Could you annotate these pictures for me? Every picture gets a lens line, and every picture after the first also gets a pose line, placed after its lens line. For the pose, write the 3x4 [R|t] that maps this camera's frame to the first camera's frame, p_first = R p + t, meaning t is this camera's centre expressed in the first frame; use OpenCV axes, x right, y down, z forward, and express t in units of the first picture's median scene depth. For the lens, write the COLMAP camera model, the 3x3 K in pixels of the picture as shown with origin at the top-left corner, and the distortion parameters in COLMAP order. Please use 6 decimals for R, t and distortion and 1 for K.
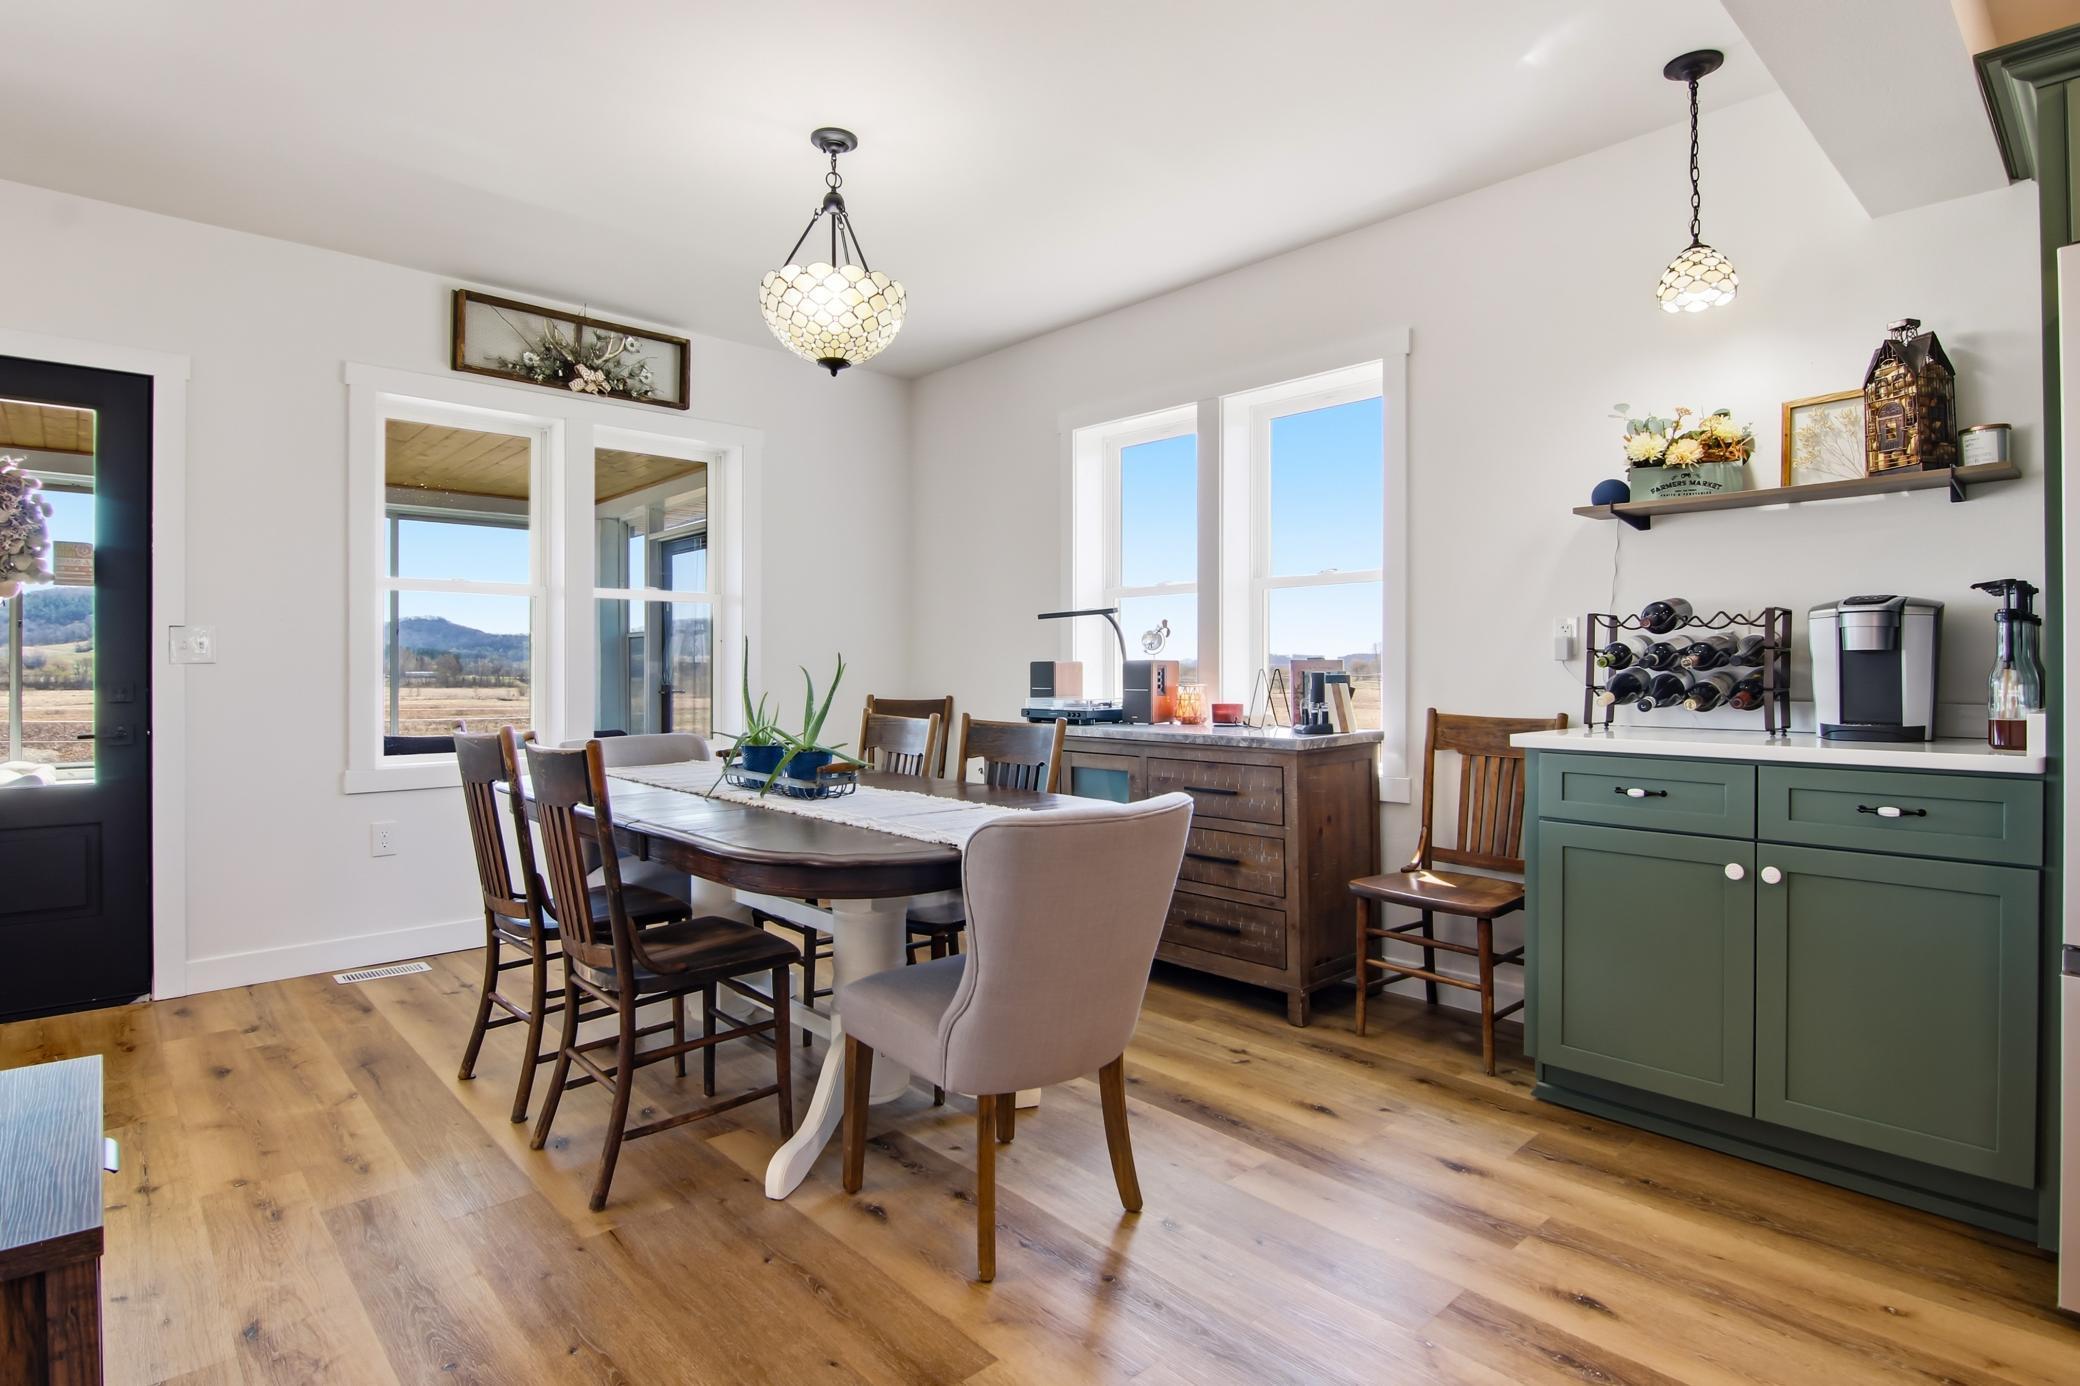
lens RADIAL K [[1103.4, 0, 1051.9], [0, 1103.4, 677.3], [0, 0, 1]] dist [-0.005308, -0.001996]
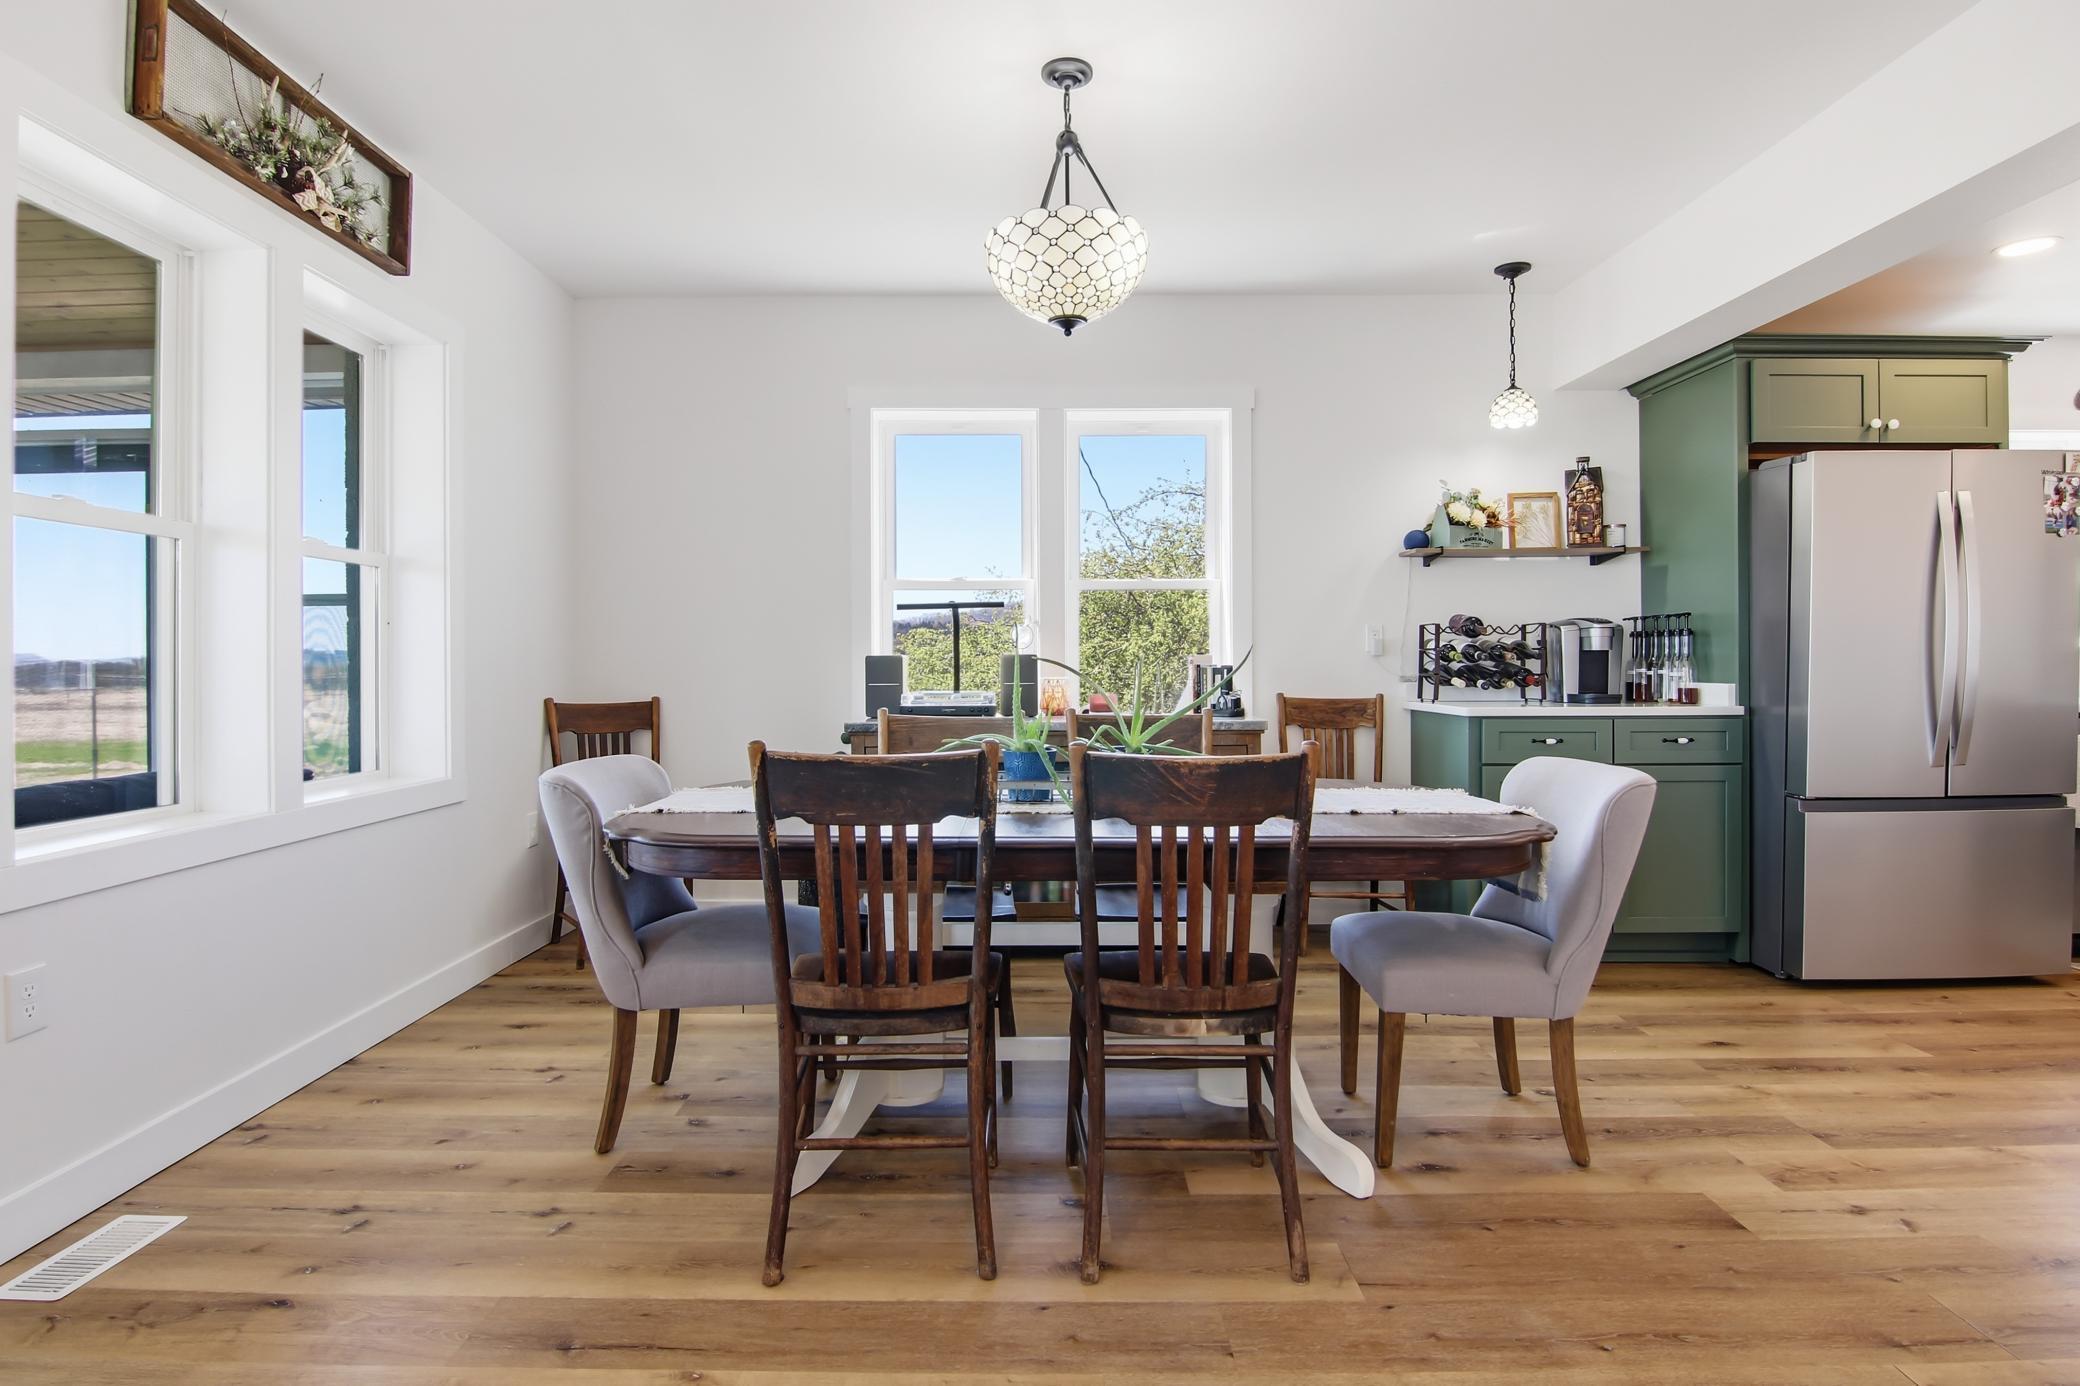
lens RADIAL K [[1078.9, 0, 1049.7], [0, 1078.9, 677.8], [0, 0, 1]] dist [-0.013603, -0.001217]
pose [[0.665309, -0.010777, 0.746490, -0.945366], [0.009364, 0.999938, 0.006090, -0.000137], [-0.746509, 0.002939, 0.665368, 0.467234]]
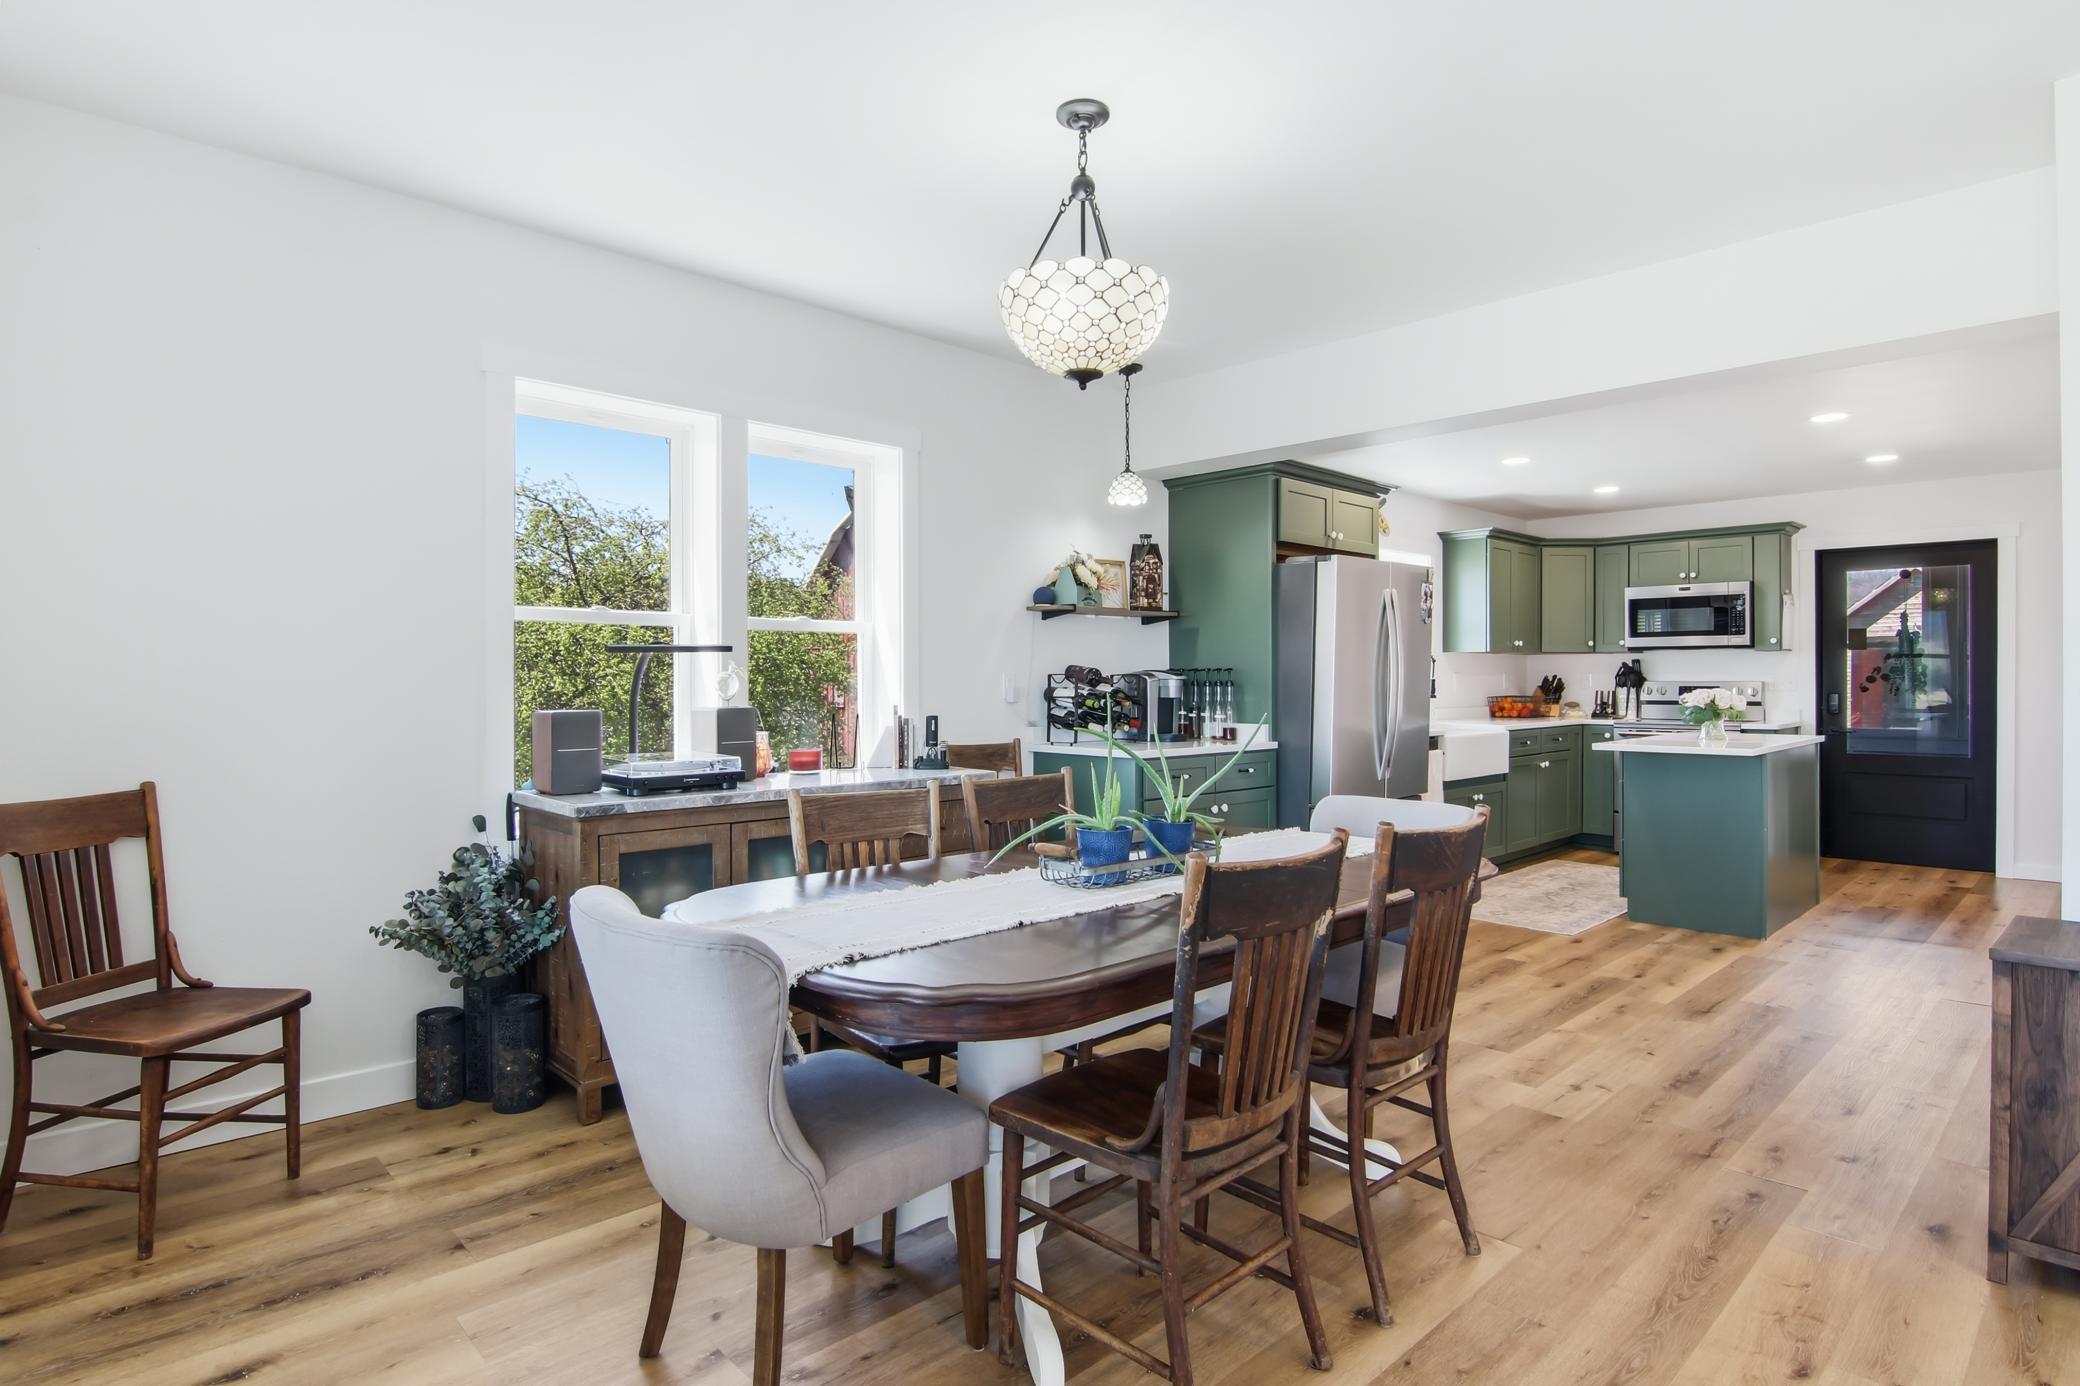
lens RADIAL K [[1103.4, 0, 1048.1], [0, 1103.4, 695.9], [0, 0, 1]] dist [-0.005308, -0.001996]
pose [[-0.038397, -0.014015, 0.999164, -1.155461], [0.006632, 0.999876, 0.014280, -0.052129], [-0.999241, 0.007175, -0.038299, 1.161118]]
